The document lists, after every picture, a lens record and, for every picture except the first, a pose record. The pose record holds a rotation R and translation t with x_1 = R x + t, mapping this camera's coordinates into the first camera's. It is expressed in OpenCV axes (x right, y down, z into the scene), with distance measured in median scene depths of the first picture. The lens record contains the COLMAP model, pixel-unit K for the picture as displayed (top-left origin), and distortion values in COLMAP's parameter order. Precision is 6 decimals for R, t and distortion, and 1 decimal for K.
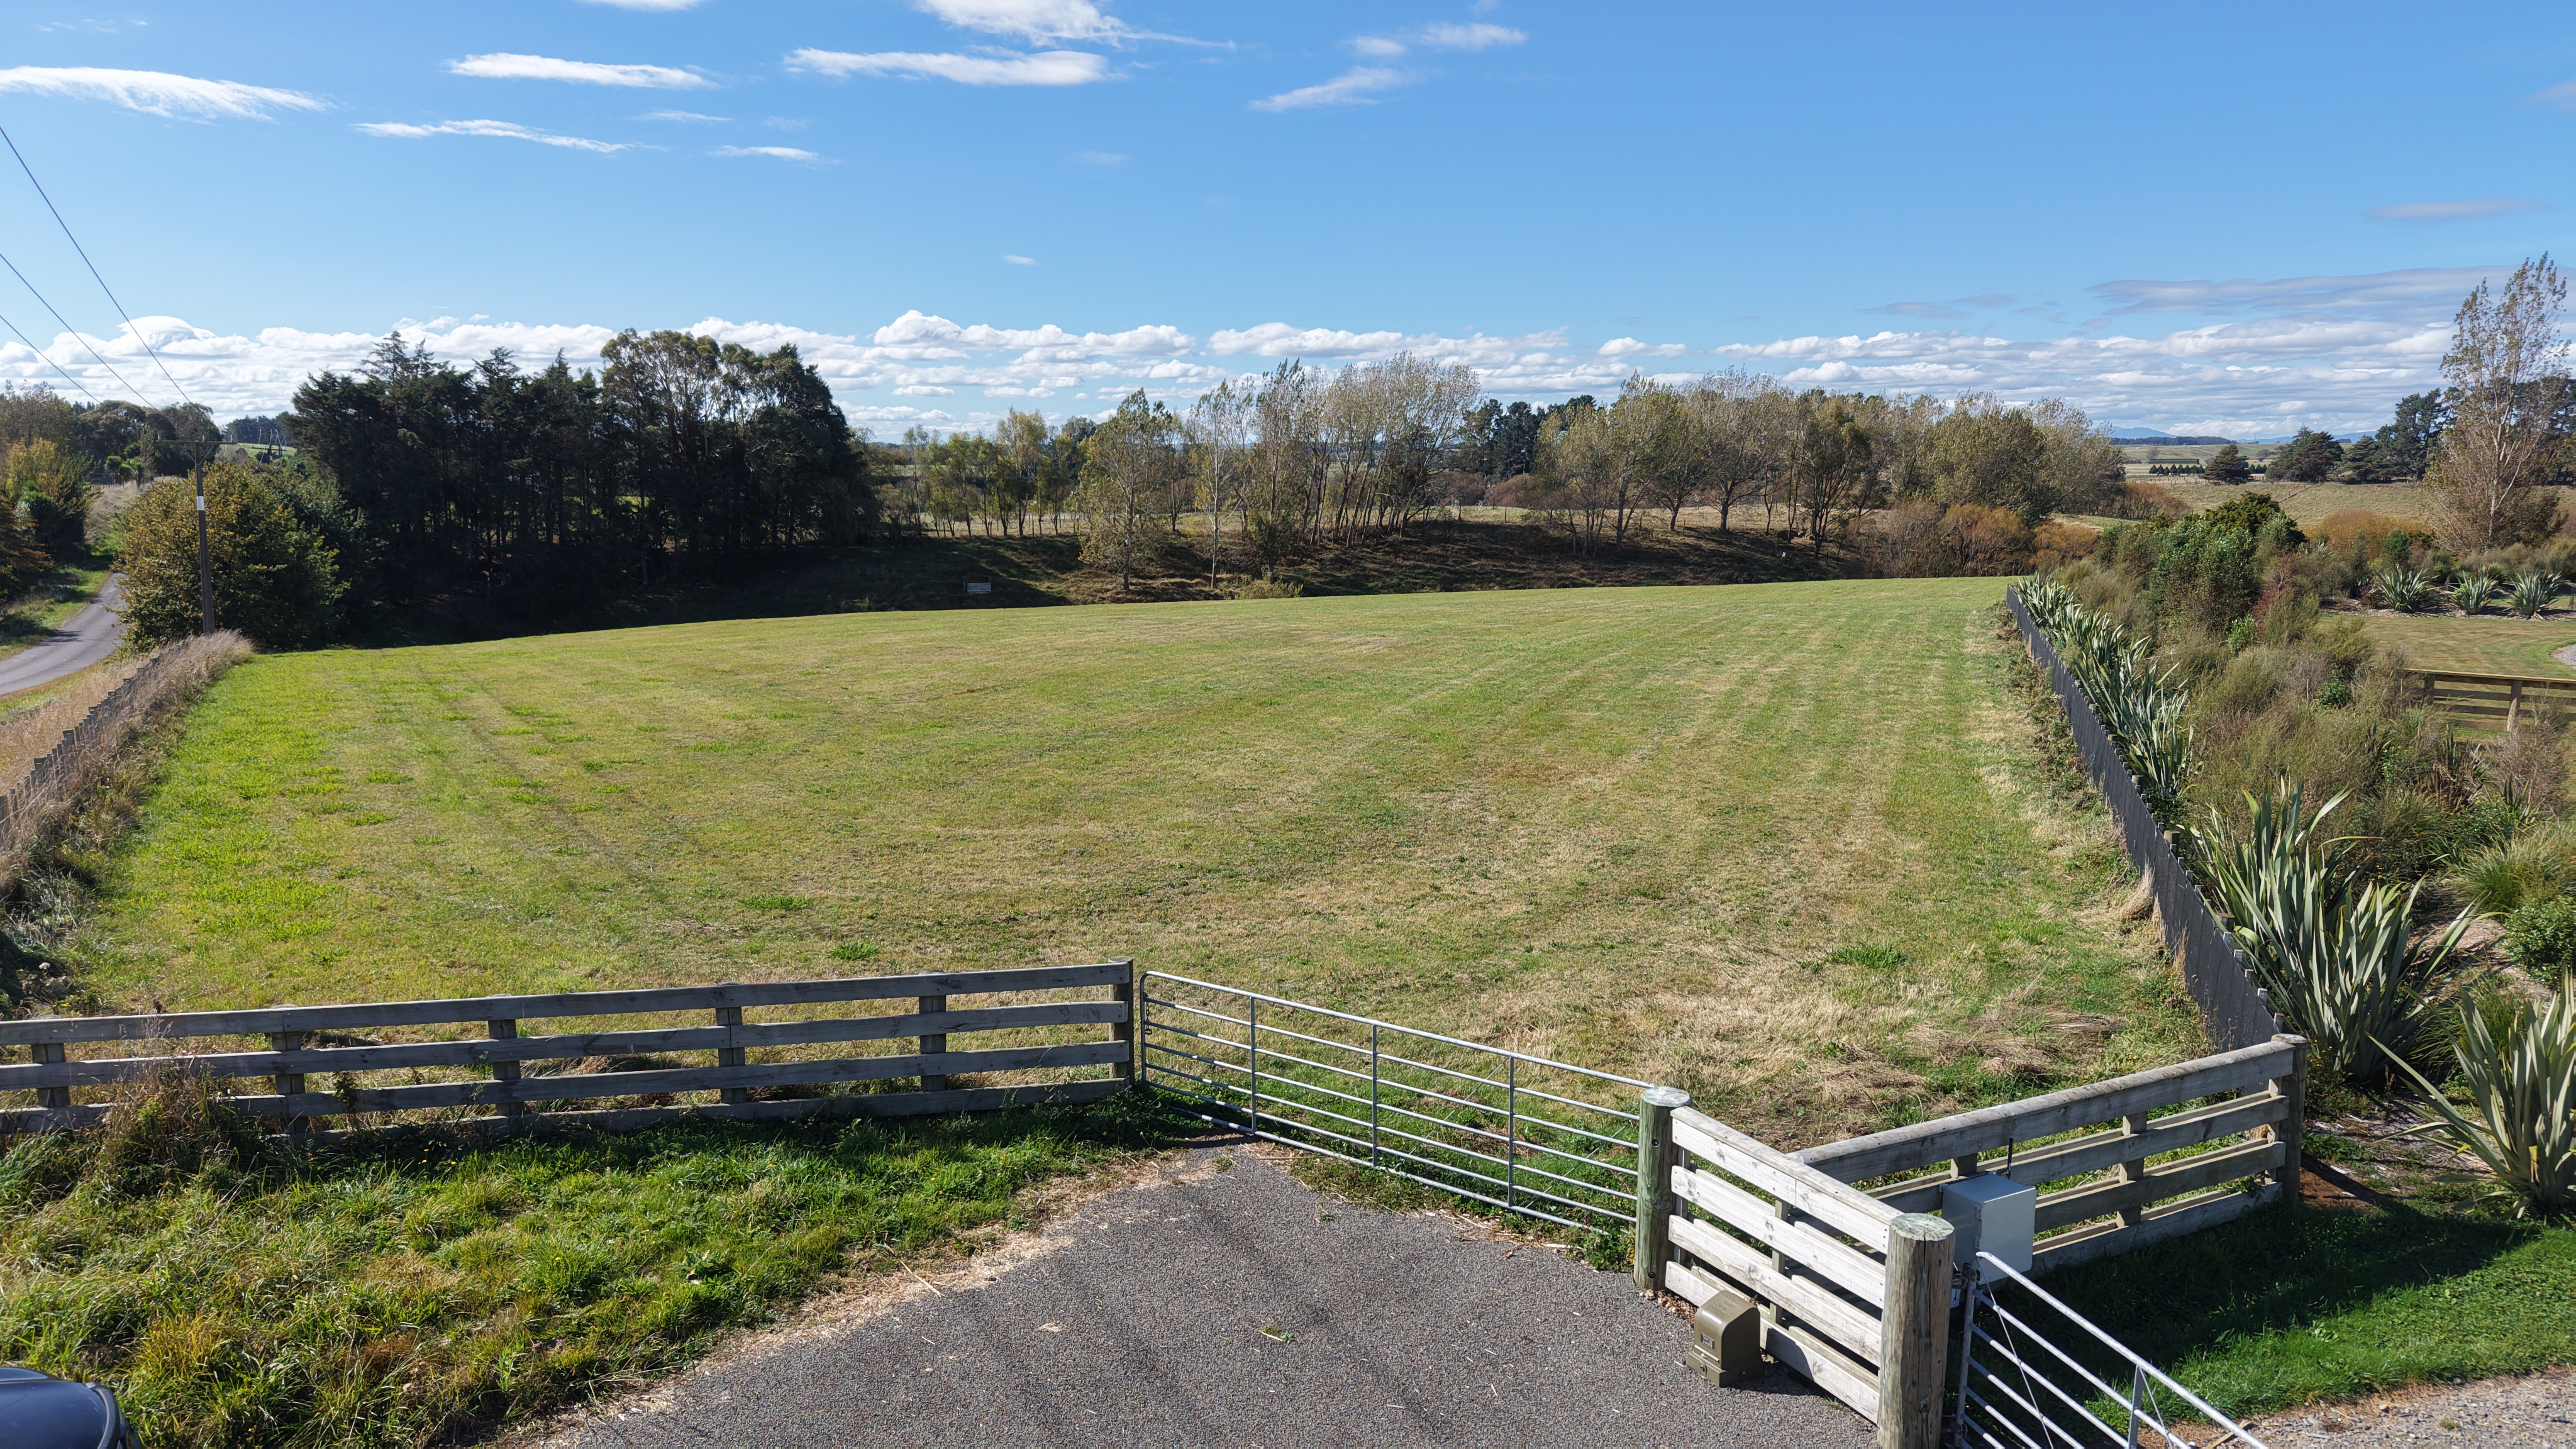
lens RADIAL K [[1743.6, 0, 1269.0], [0, 1743.6, 746.6], [0, 0, 1]] dist [0.036275, -0.041394]
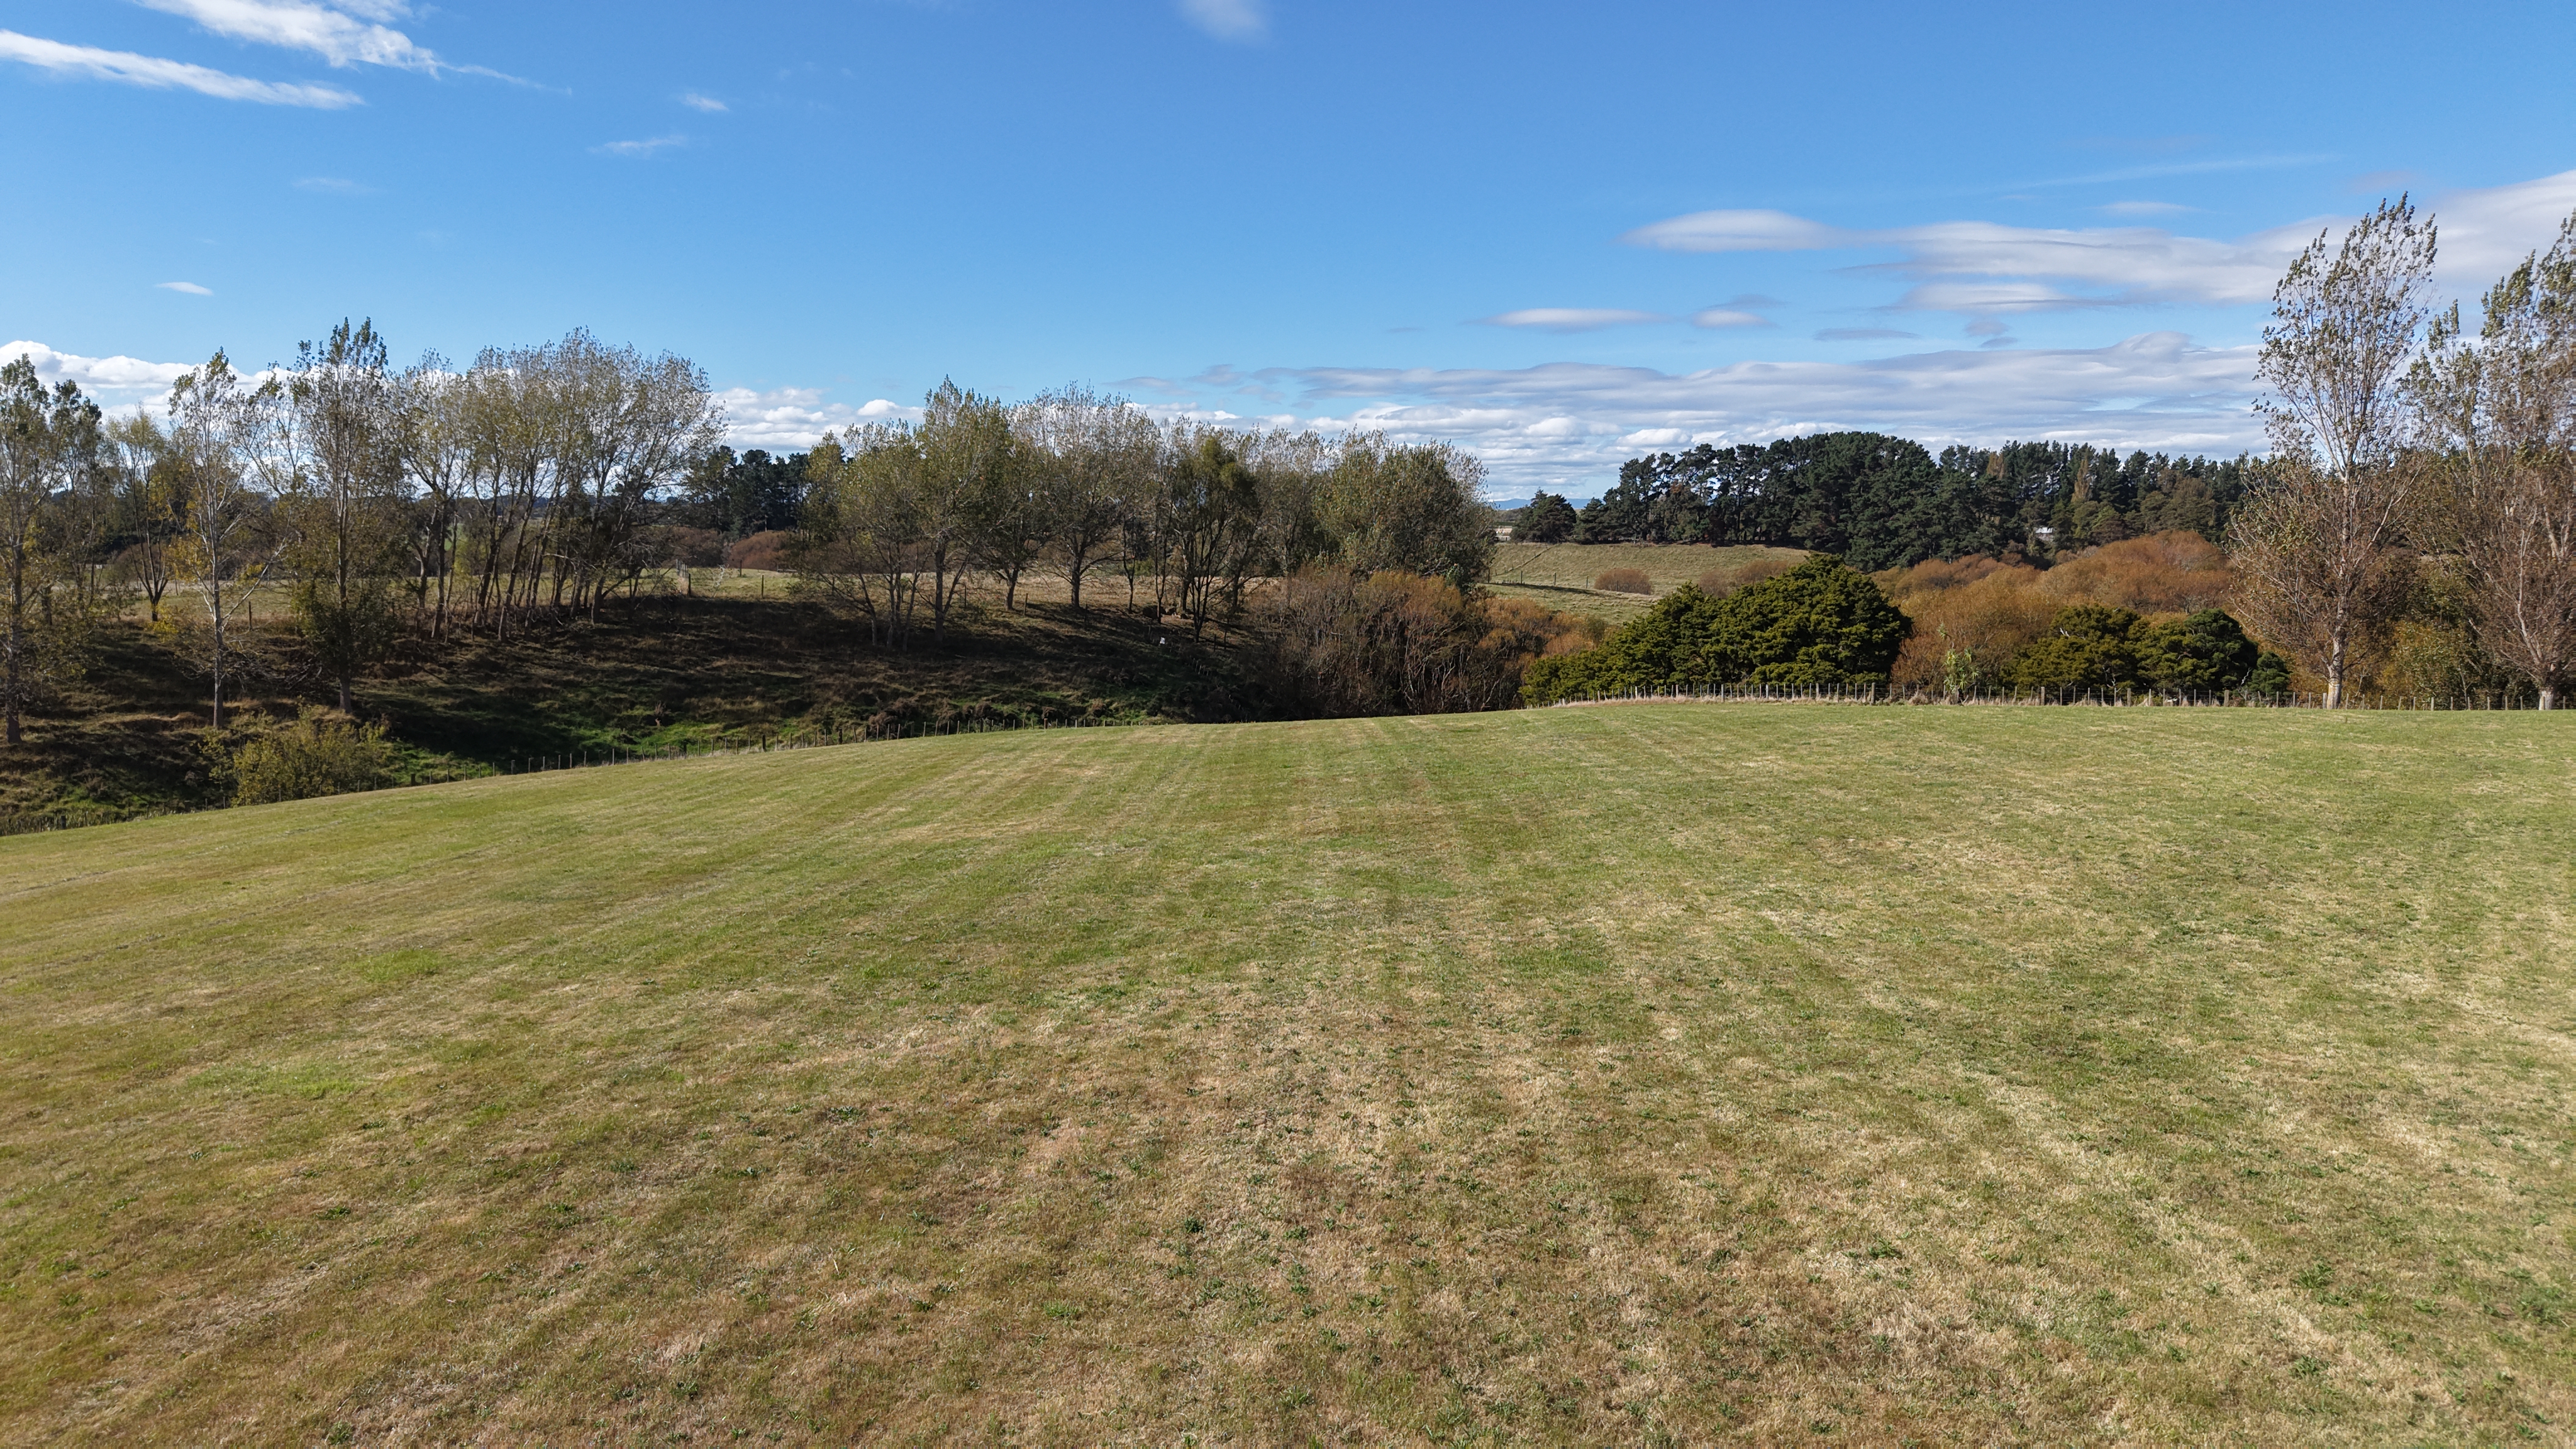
lens RADIAL K [[1743.6, 0, 1284.8], [0, 1743.6, 736.8], [0, 0, 1]] dist [0.036275, -0.041394]
pose [[0.907664, -0.046091, 0.417160, 0.040727], [0.062256, 0.997742, -0.025220, -0.053197], [-0.415055, 0.048862, 0.908483, 0.359852]]
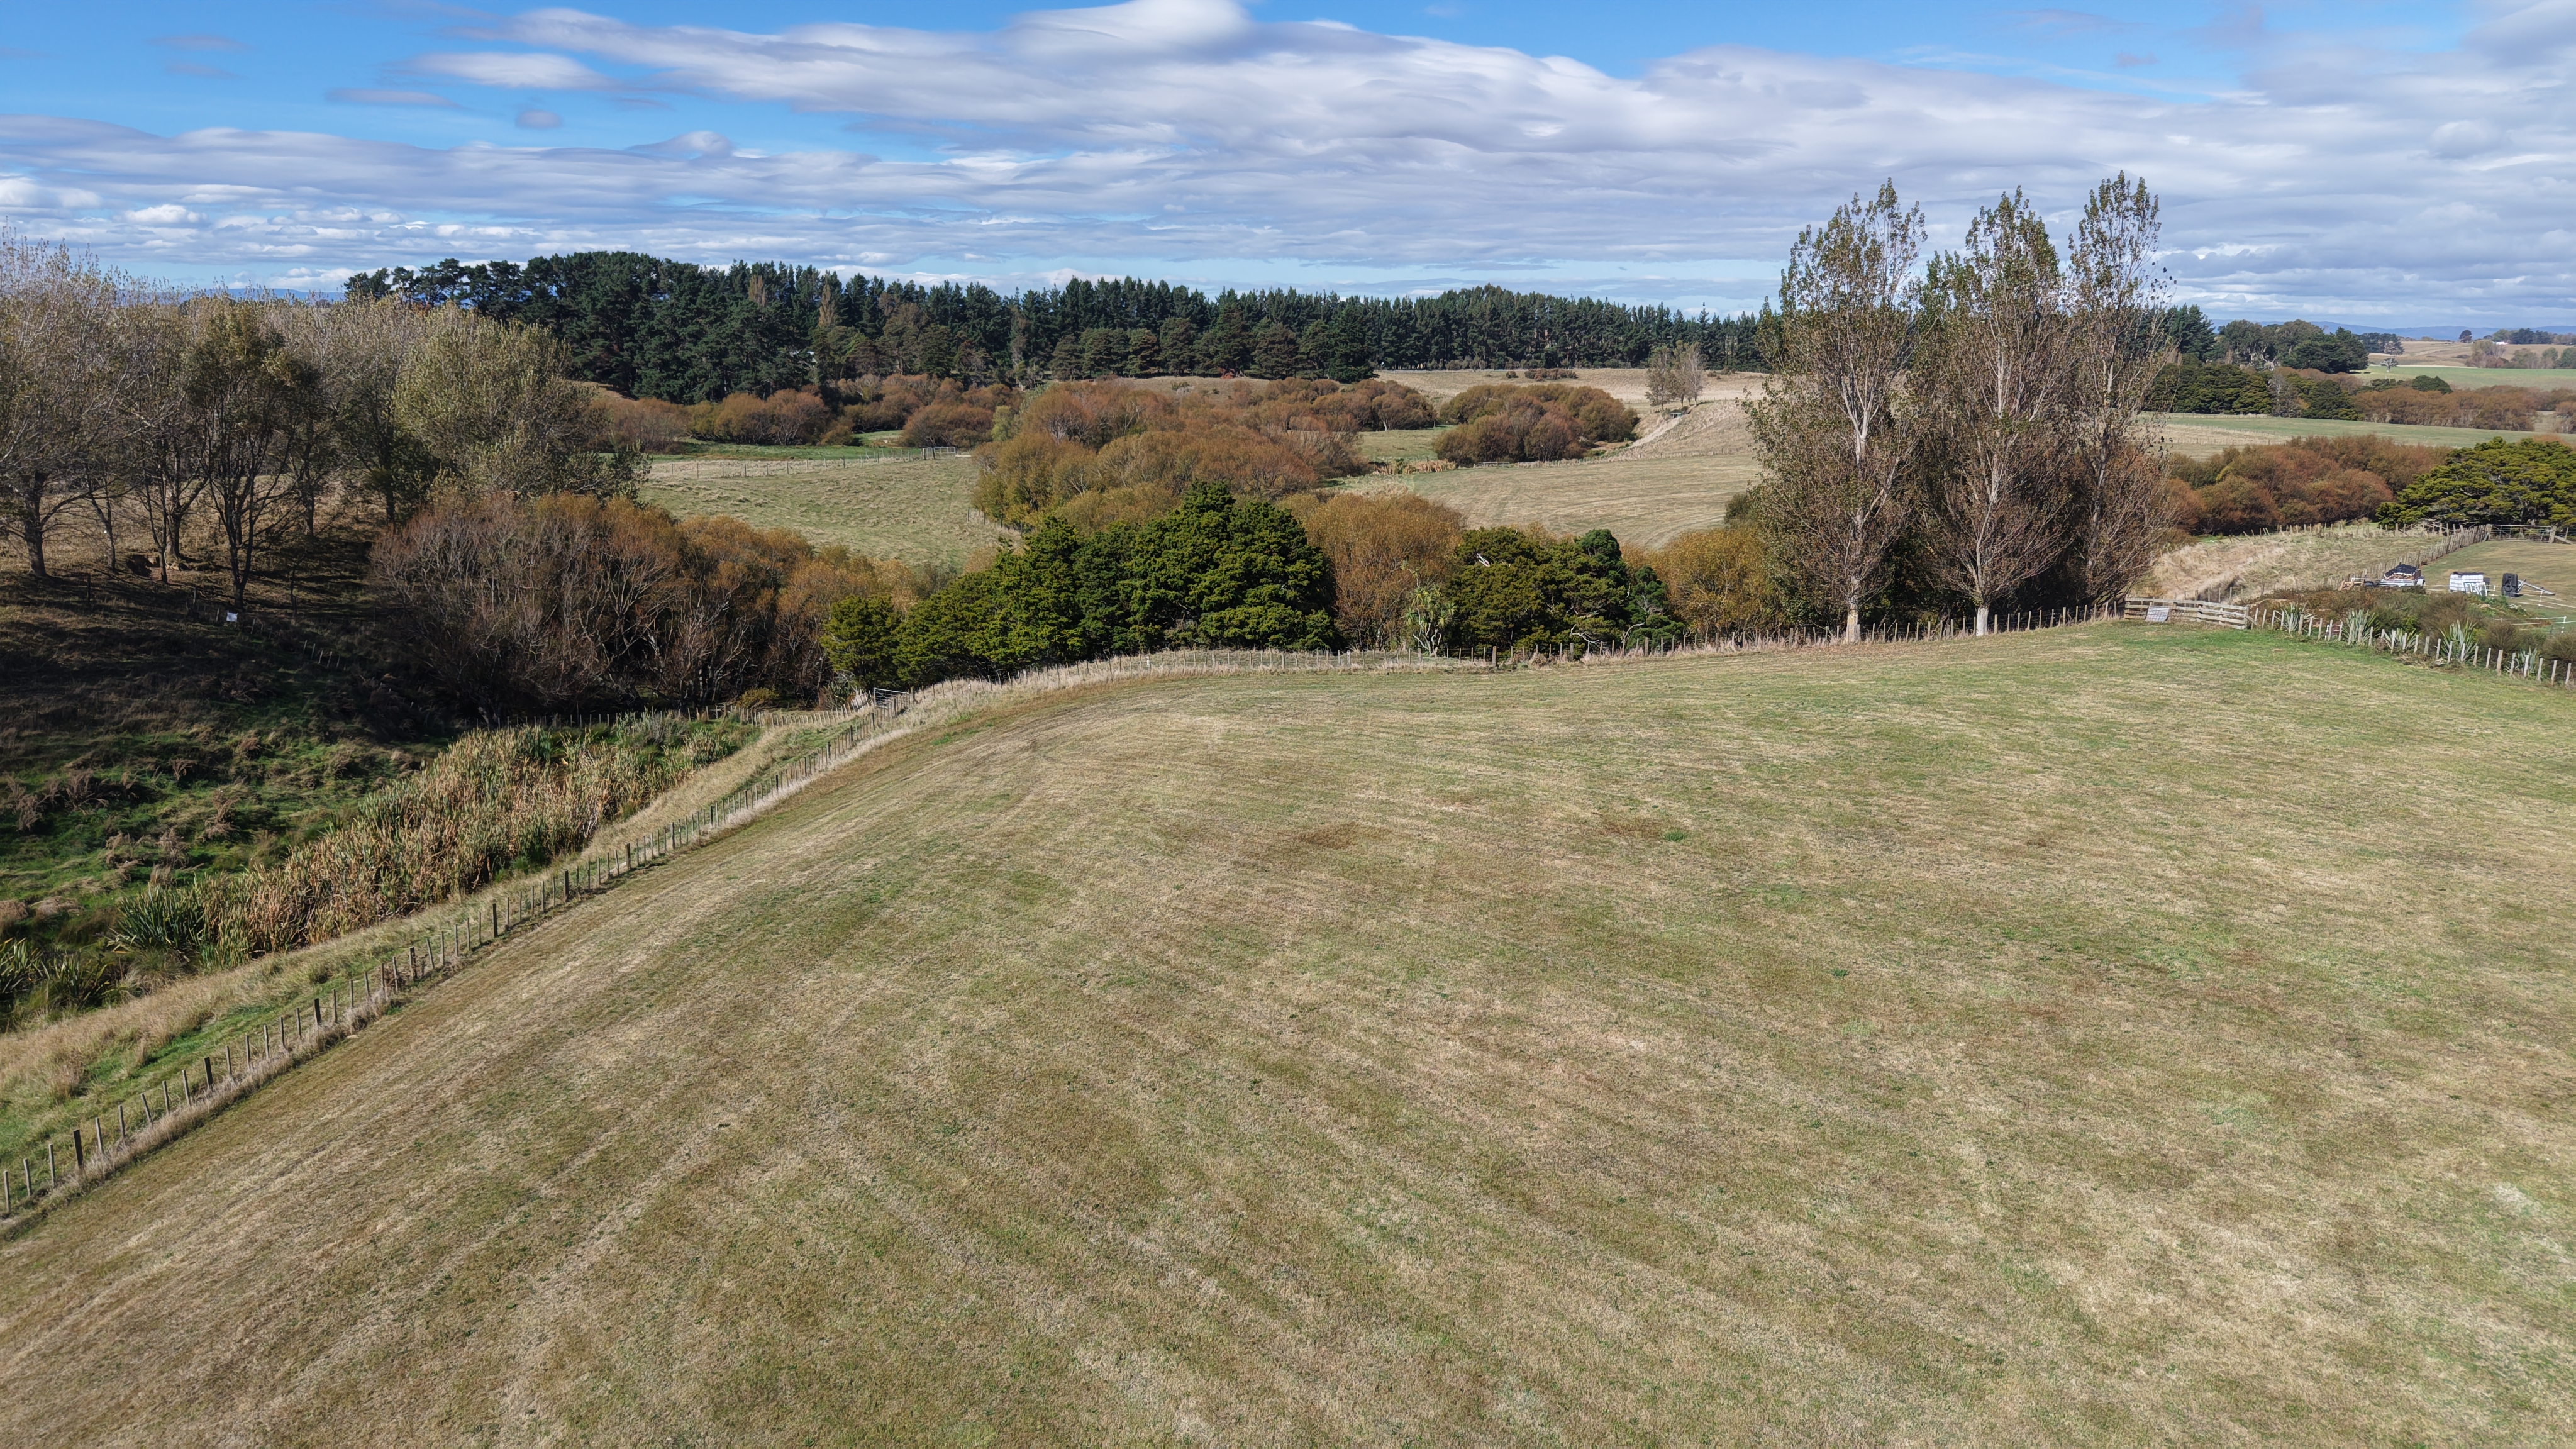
lens RADIAL K [[1743.6, 0, 1279.8], [0, 1743.6, 709.3], [0, 0, 1]] dist [0.036275, -0.041394]
pose [[0.379966, -0.192139, 0.904825, -0.054244], [0.141419, 0.978756, 0.148452, -0.128356], [-0.914126, 0.071553, 0.399066, 0.588113]]
